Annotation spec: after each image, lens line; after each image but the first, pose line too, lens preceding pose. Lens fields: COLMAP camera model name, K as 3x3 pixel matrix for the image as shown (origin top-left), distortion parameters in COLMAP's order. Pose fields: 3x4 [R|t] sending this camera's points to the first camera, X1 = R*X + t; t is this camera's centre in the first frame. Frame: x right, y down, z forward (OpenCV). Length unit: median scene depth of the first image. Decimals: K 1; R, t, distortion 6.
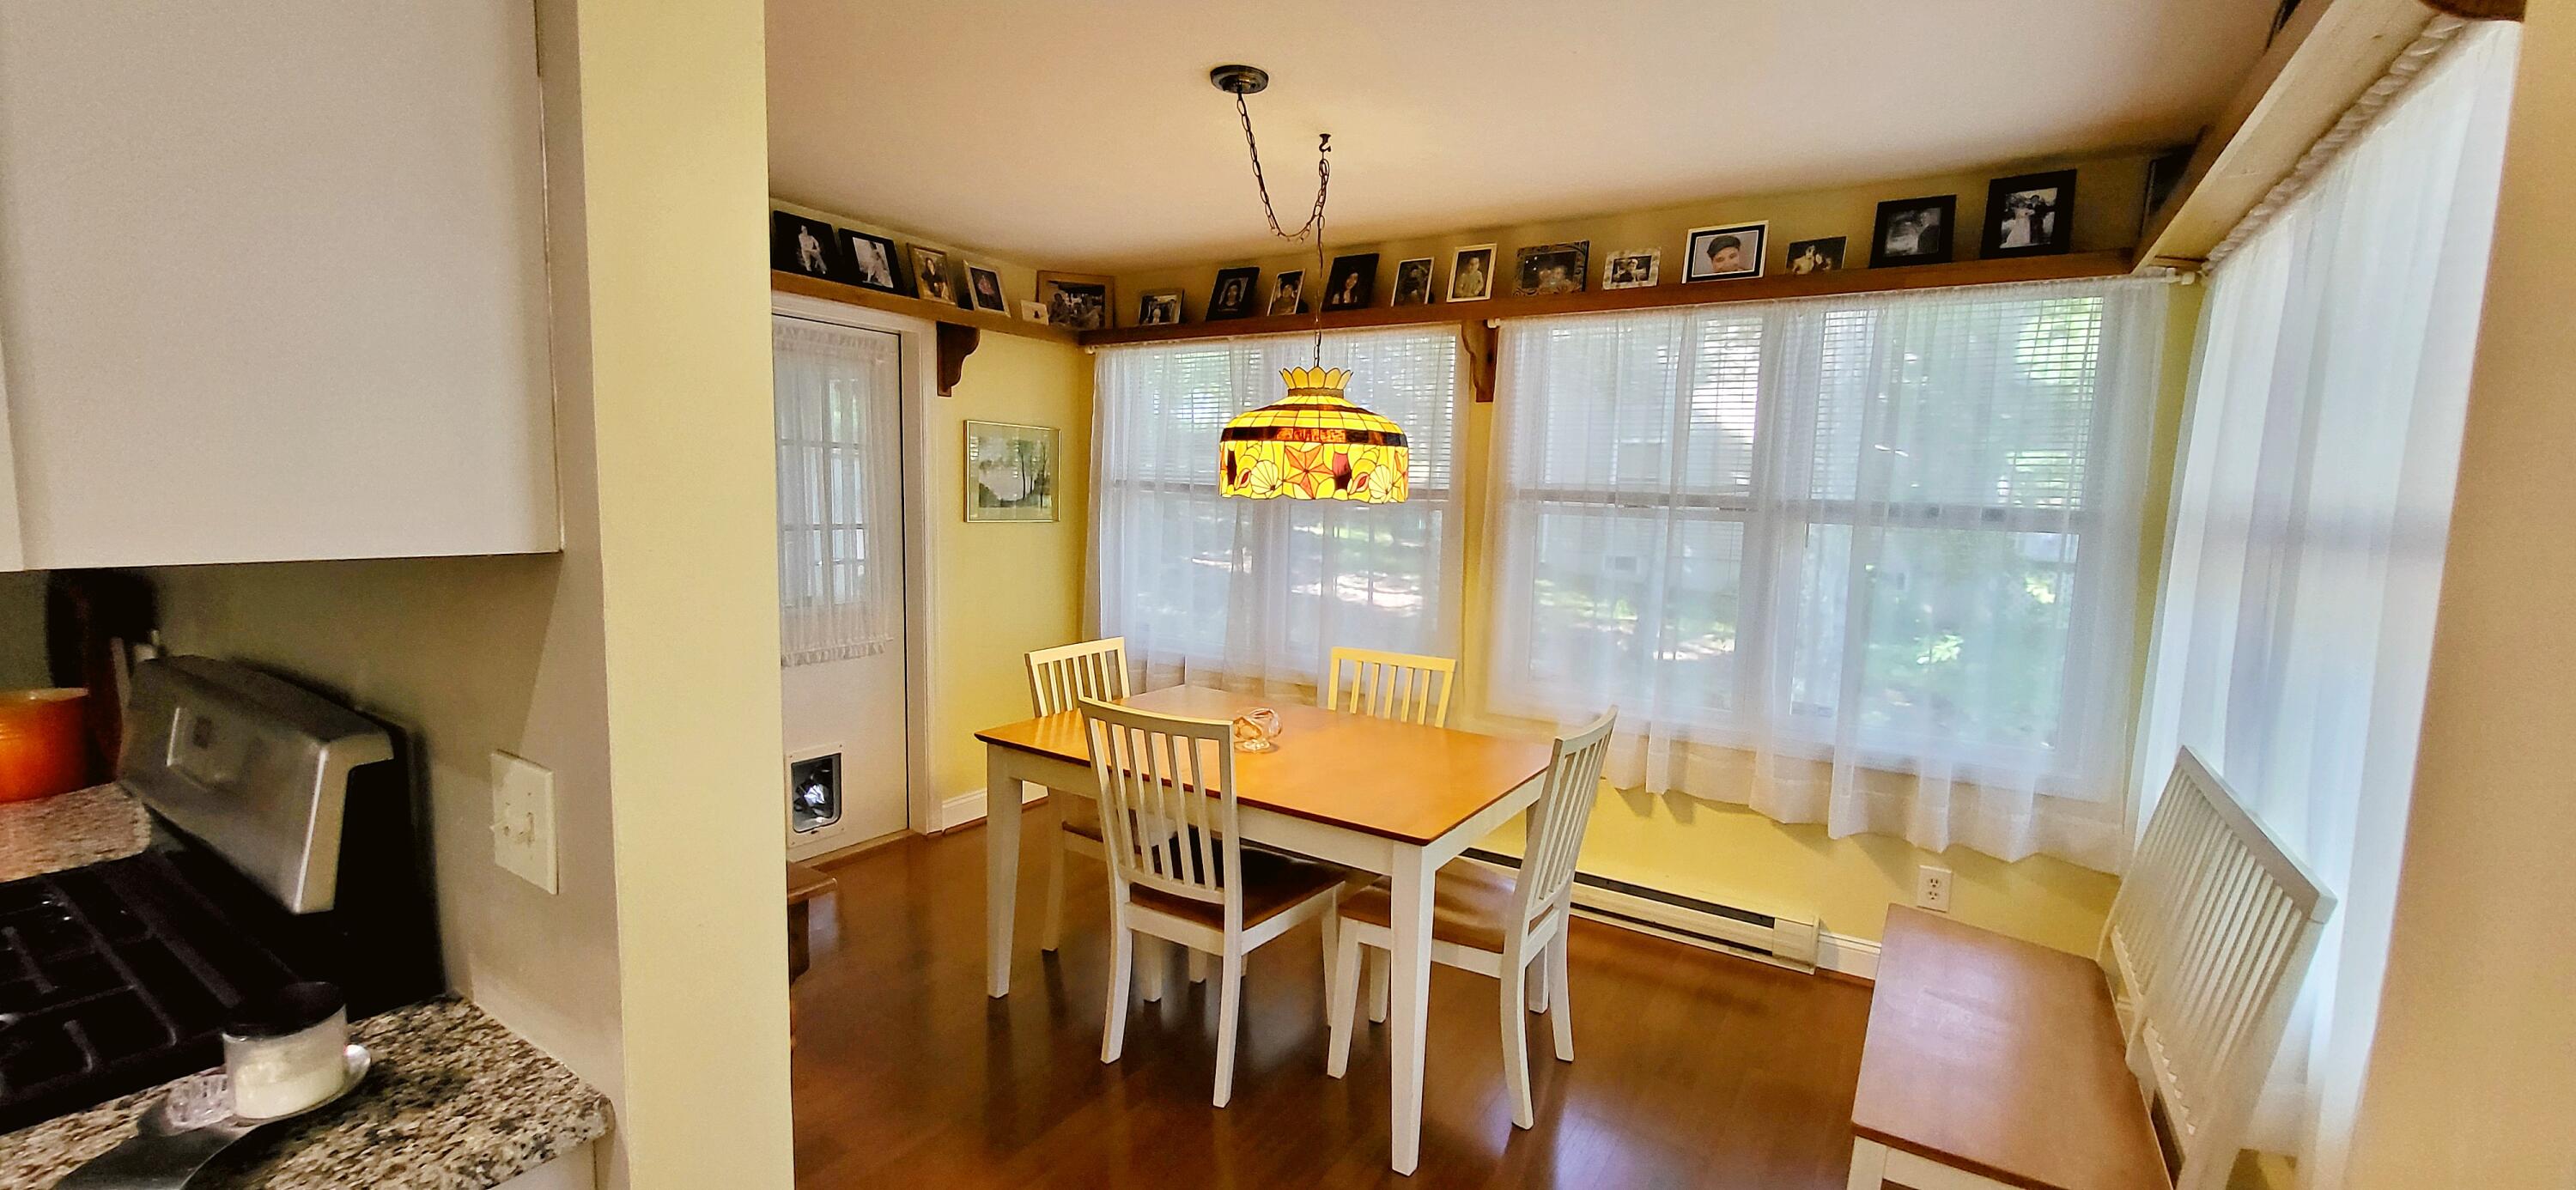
lens RADIAL K [[1021.4, 0, 1308.5], [0, 1021.4, 598.5], [0, 0, 1]] dist [-0.000999, -0.001423]
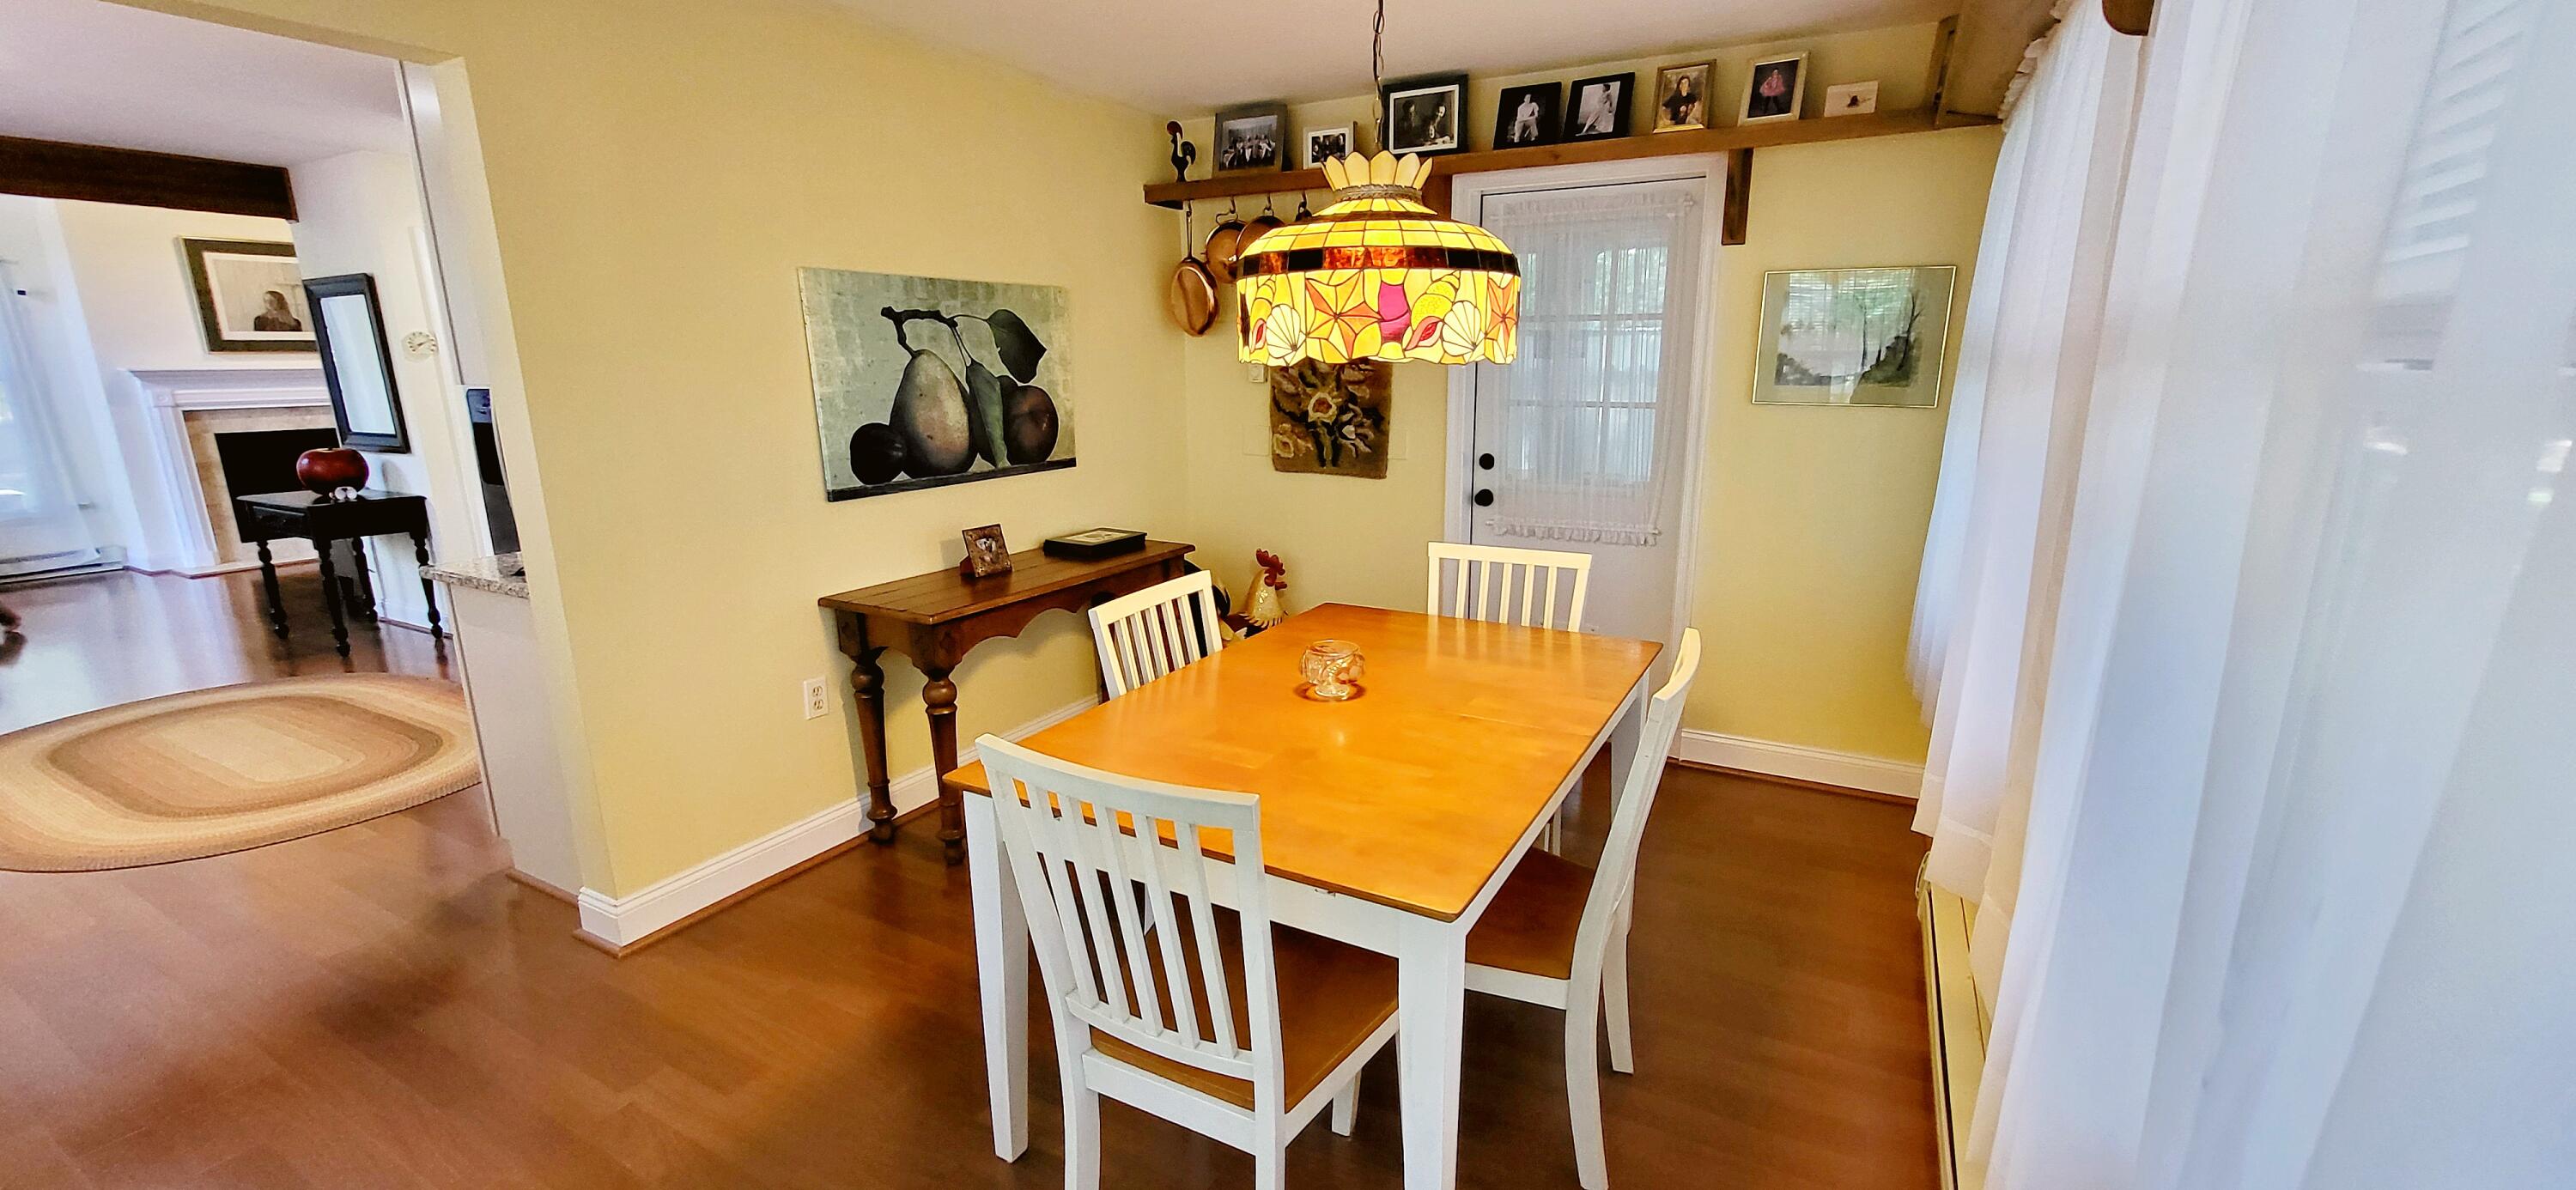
lens RADIAL K [[1021.4, 0, 1301.0], [0, 1021.4, 593.2], [0, 0, 1]] dist [-0.000999, -0.001423]
pose [[0.057058, 0.196351, -0.978872, 0.574653], [-0.097494, 0.976879, 0.190268, -0.060303], [0.993599, 0.084578, 0.074881, 0.766423]]
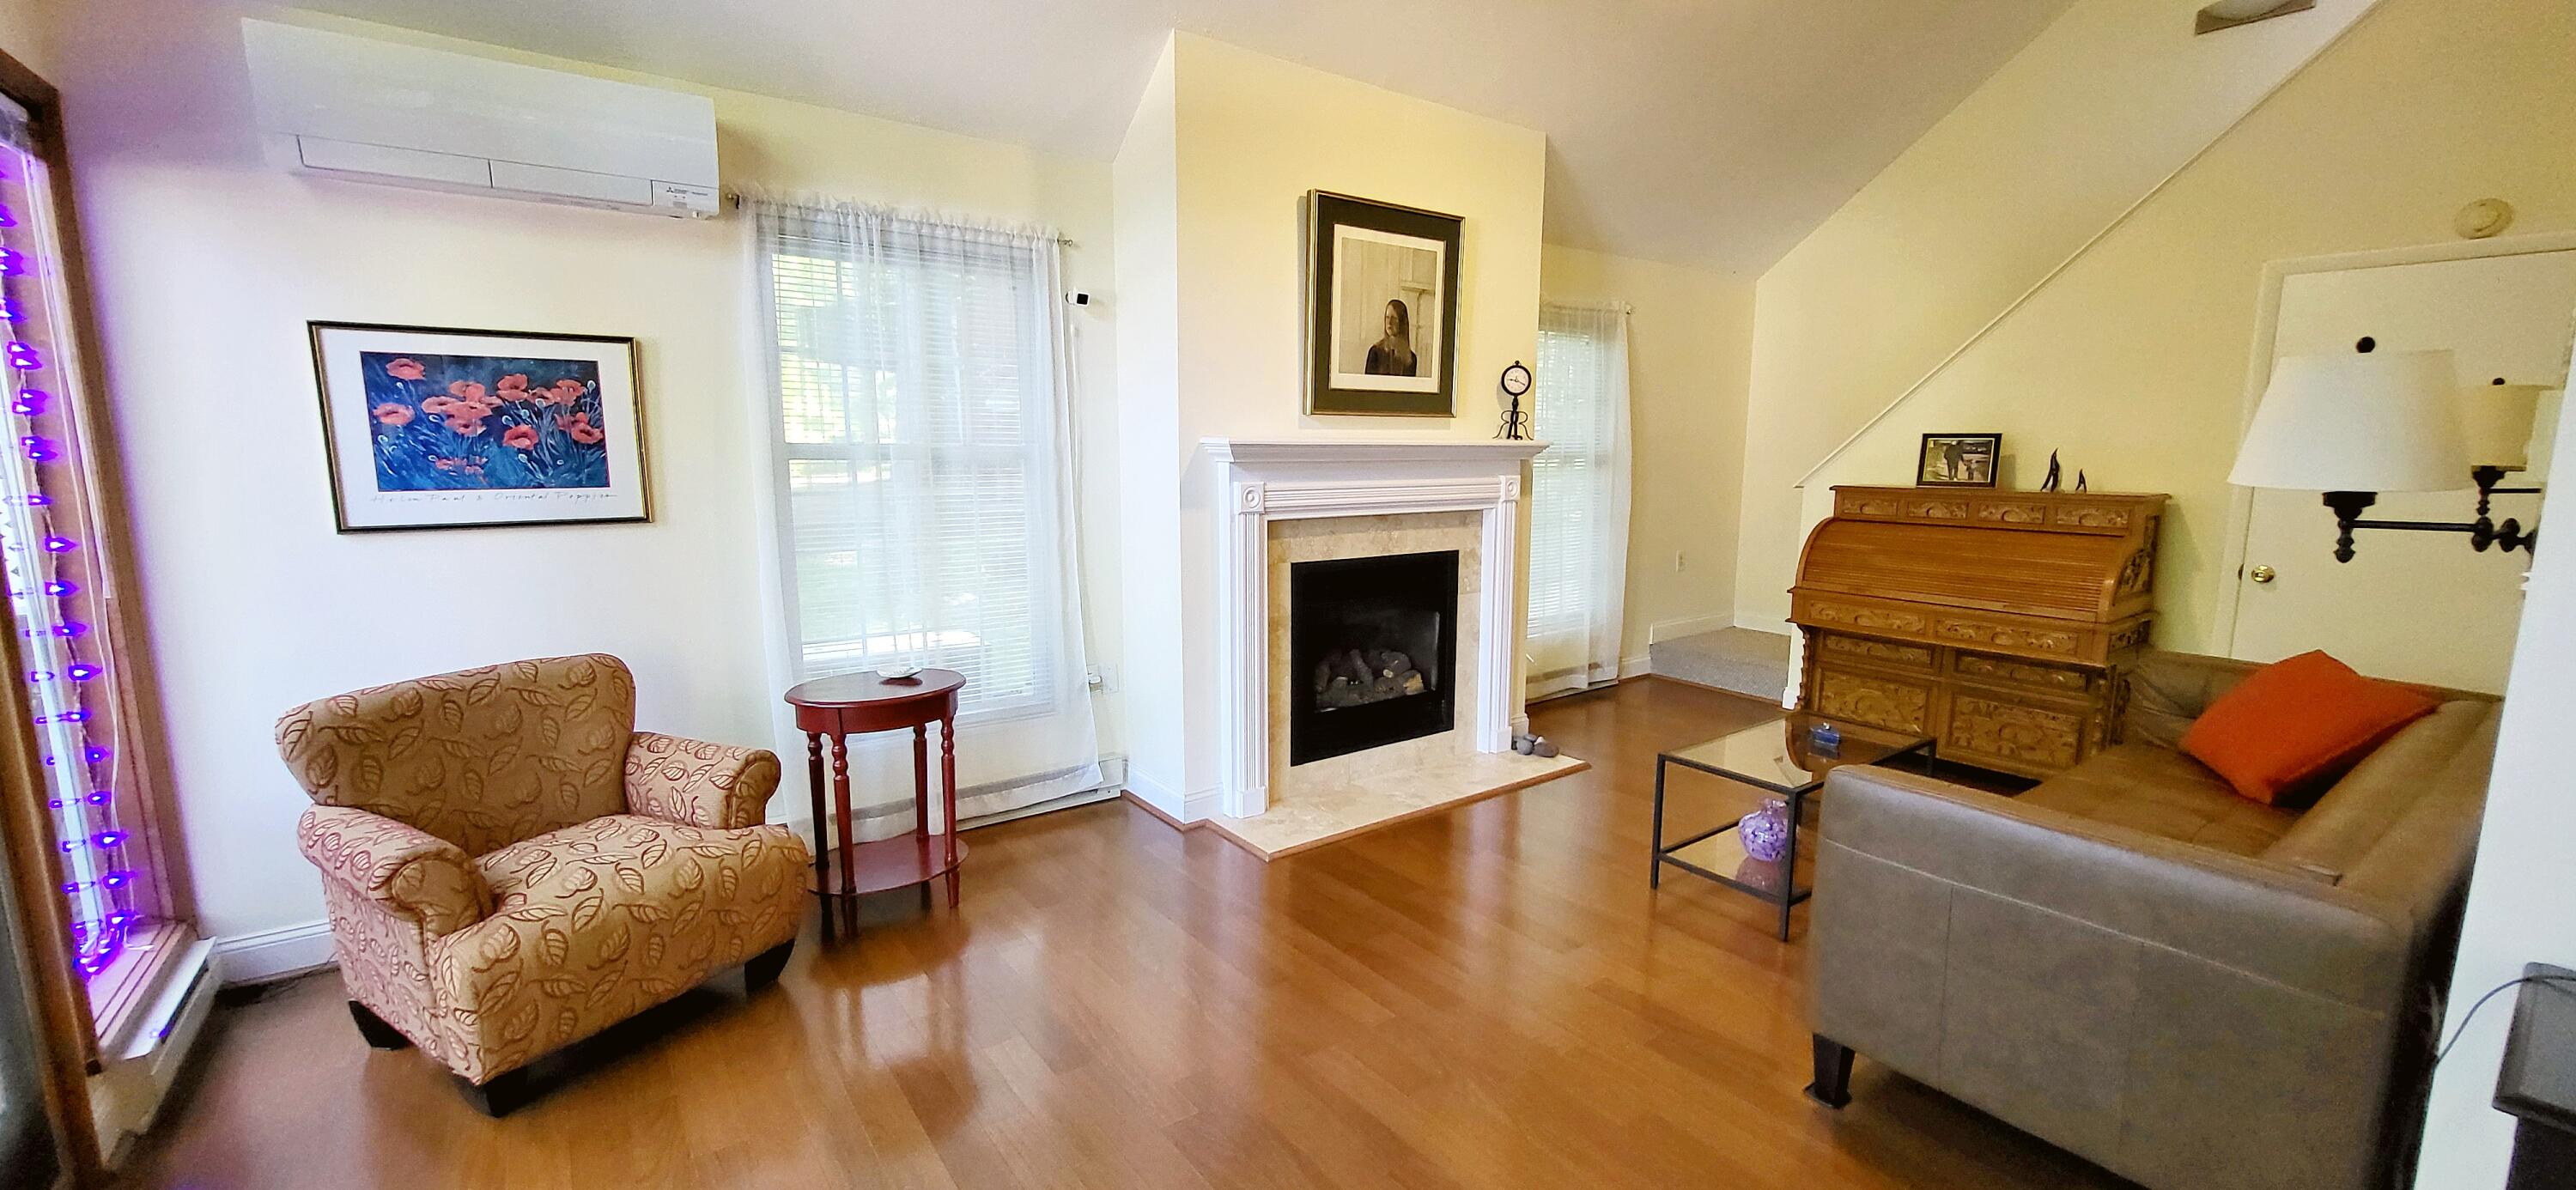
lens RADIAL K [[1021.4, 0, 1297.3], [0, 1021.4, 594.3], [0, 0, 1]] dist [-0.000999, -0.001423]
pose [[-0.357335, 0.108334, -0.927672, -0.744800], [-0.113356, 0.980877, 0.158212, 0.105901], [0.927072, 0.161691, -0.338221, -1.095414]]
